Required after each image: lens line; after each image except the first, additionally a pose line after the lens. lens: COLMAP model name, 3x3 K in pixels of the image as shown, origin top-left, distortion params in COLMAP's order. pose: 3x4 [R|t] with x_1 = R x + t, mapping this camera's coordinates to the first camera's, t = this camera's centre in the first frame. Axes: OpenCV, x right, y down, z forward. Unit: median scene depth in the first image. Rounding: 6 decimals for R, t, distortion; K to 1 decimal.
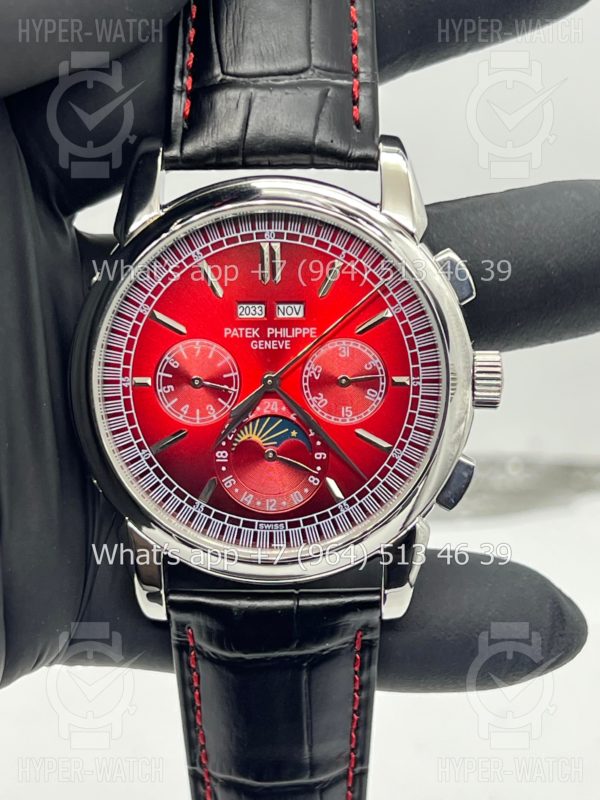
lens RADIAL K [[1864.7, 0, 299.9], [0, 1864.7, 401.1], [0, 0, 1]] dist [0.310479, 0.000000]
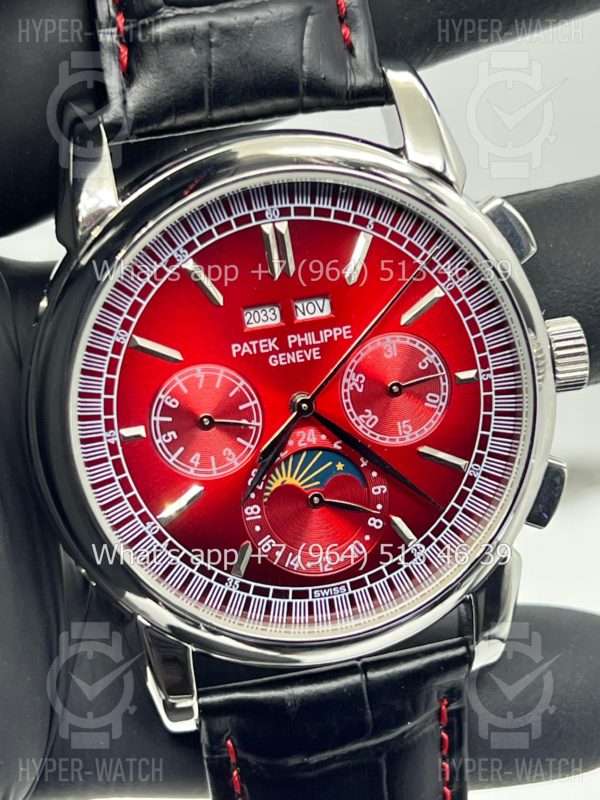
lens RADIAL K [[1864.7, 0, 301.3], [0, 1864.7, 400.1], [0, 0, 1]] dist [0.310479, 0.000000]
pose [[0.969355, -0.163532, 0.183327, -0.154041], [0.152568, 0.985631, 0.072494, -0.067250], [-0.192547, -0.042303, 0.980375, 0.257619]]
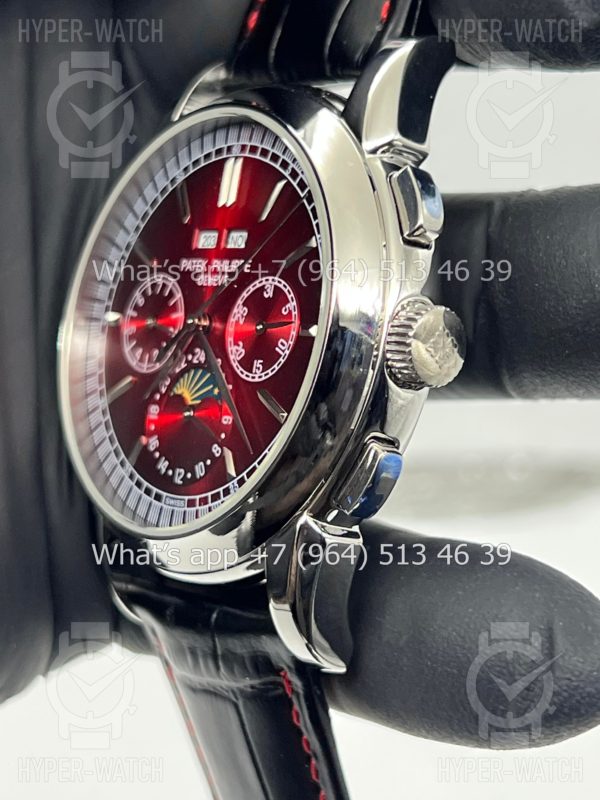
lens RADIAL K [[1864.7, 0, 301.5], [0, 1864.7, 398.7], [0, 0, 1]] dist [0.310479, 0.000000]
pose [[0.663355, 0.070245, -0.745000, 0.616729], [-0.203309, 0.975053, -0.089092, 0.084182], [0.720156, 0.210565, 0.661088, 0.500883]]
